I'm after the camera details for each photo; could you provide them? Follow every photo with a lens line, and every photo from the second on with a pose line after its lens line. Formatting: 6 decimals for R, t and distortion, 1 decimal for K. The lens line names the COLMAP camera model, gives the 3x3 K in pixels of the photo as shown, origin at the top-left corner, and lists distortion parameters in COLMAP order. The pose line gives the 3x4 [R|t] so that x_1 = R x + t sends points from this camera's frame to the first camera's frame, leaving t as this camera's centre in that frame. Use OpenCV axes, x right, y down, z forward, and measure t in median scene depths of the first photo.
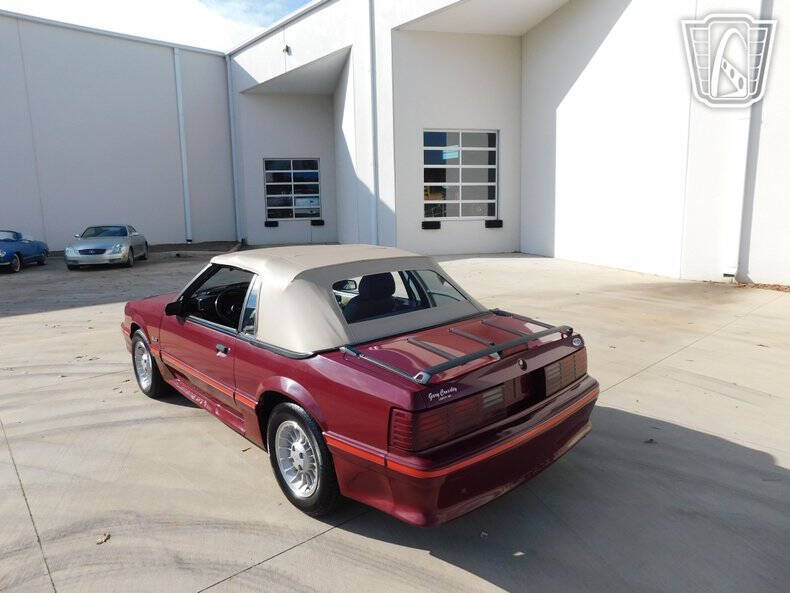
lens RADIAL K [[518.8, 0, 391.3], [0, 518.8, 293.1], [0, 0, 1]] dist [-0.065294, 0.043893]
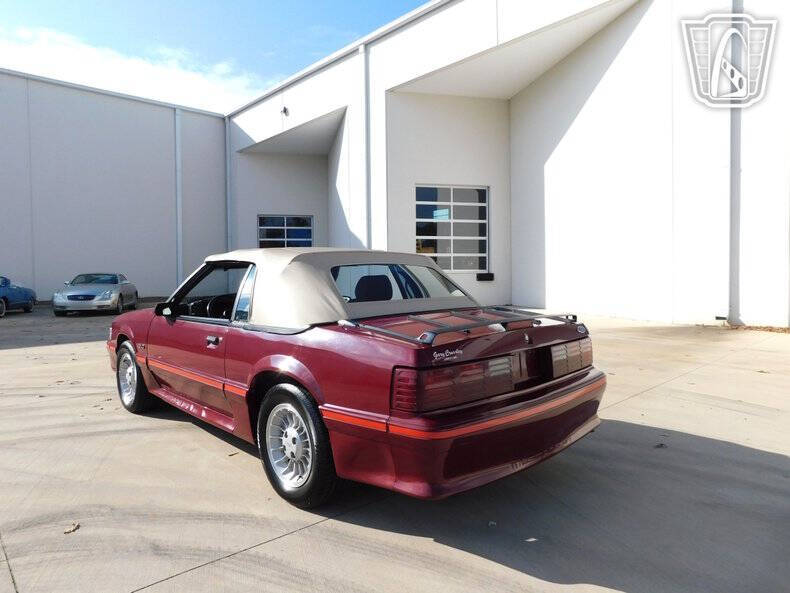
lens RADIAL K [[518.8, 0, 391.3], [0, 518.8, 293.1], [0, 0, 1]] dist [-0.065294, 0.043893]
pose [[0.999779, 0.009801, 0.018583, -0.011669], [-0.007372, 0.991934, -0.126540, 0.102289], [-0.019673, 0.126375, 0.991787, 0.023811]]
